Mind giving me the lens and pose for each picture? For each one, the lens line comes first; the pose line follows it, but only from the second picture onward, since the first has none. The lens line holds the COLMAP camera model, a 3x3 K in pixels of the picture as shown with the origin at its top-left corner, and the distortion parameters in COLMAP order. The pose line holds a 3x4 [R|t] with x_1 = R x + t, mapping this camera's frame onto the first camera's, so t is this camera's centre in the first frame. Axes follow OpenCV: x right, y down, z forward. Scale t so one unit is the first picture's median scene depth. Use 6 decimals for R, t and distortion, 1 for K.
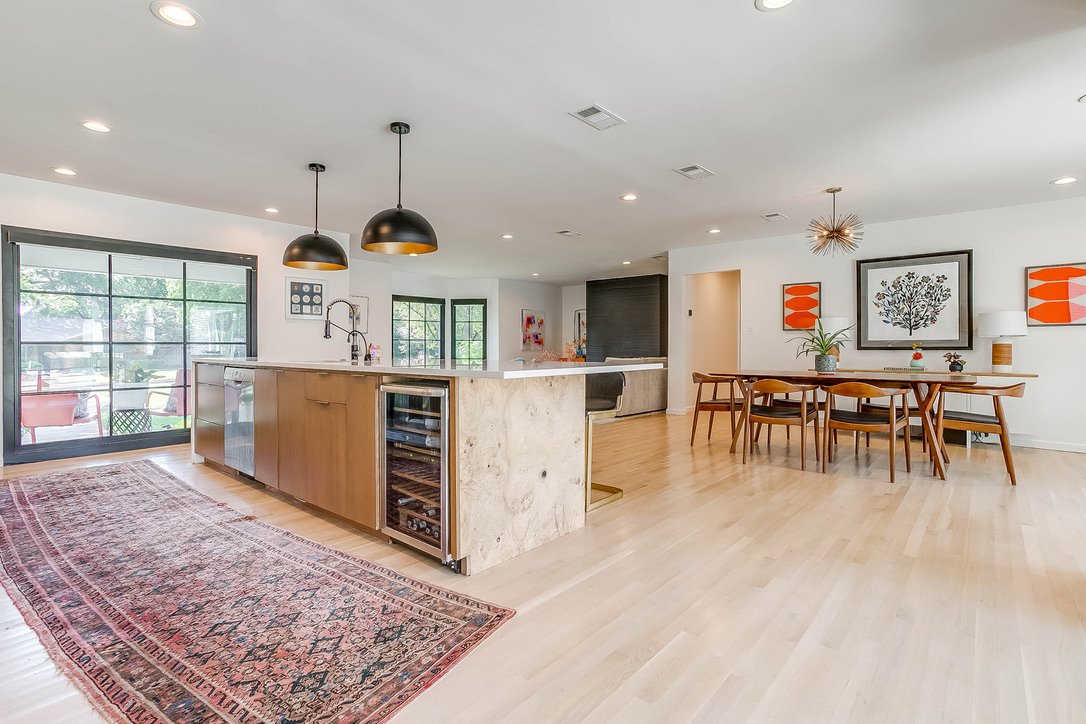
lens RADIAL K [[523.9, 0, 545.1], [0, 523.9, 356.1], [0, 0, 1]] dist [-0.010379, 0.001570]
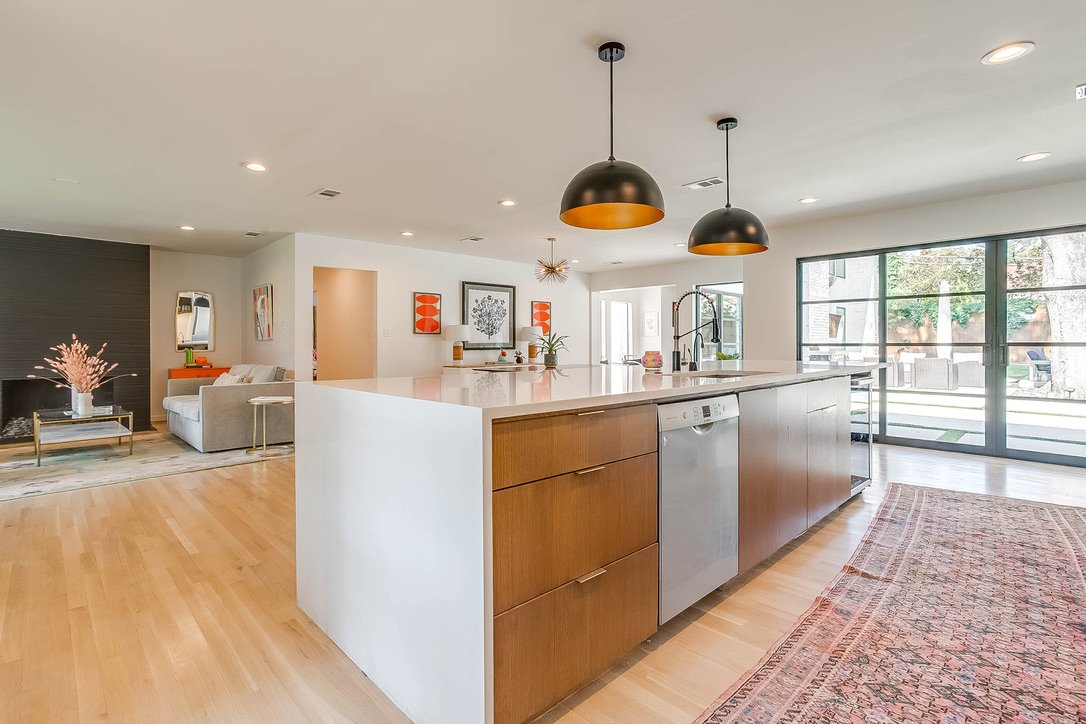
lens RADIAL K [[523.9, 0, 547.9], [0, 523.9, 351.5], [0, 0, 1]] dist [-0.010379, 0.001570]
pose [[0.088484, -0.013087, 0.995992, -0.722395], [0.027132, 0.999574, 0.010723, -0.017939], [-0.995708, 0.026074, 0.088801, 0.718830]]
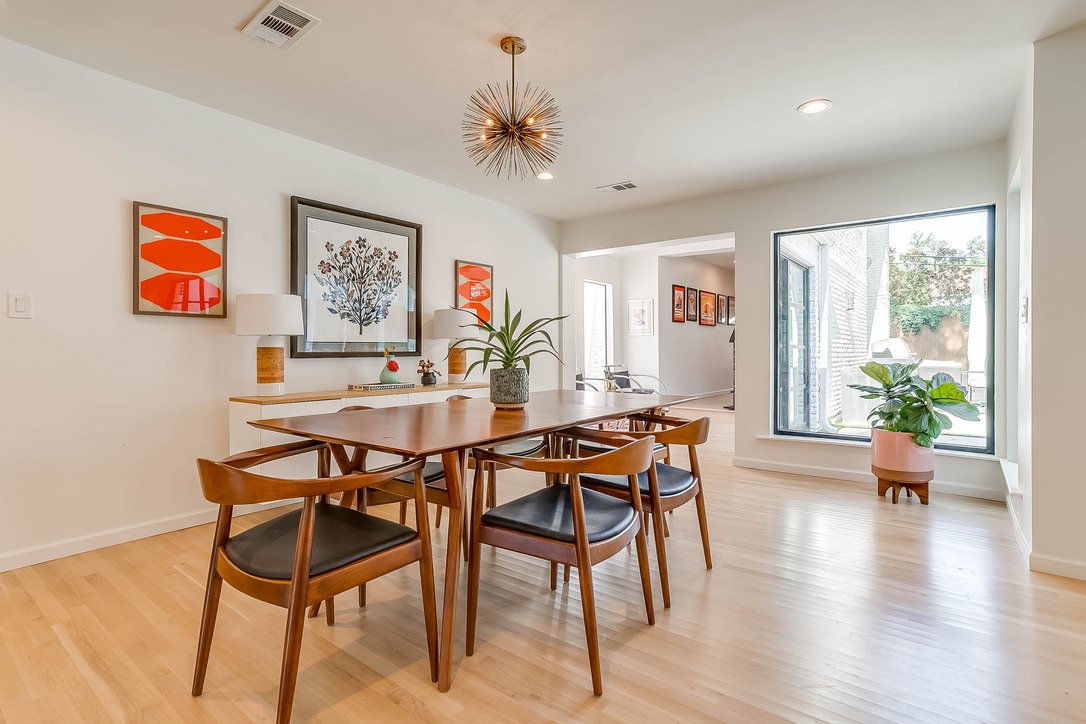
lens RADIAL K [[523.9, 0, 542.3], [0, 523.9, 353.3], [0, 0, 1]] dist [-0.010379, 0.001570]
pose [[-0.044148, -0.002240, 0.999022, 0.037260], [0.026859, 0.999633, 0.003428, -0.012483], [-0.998664, 0.026984, -0.044072, 0.809736]]
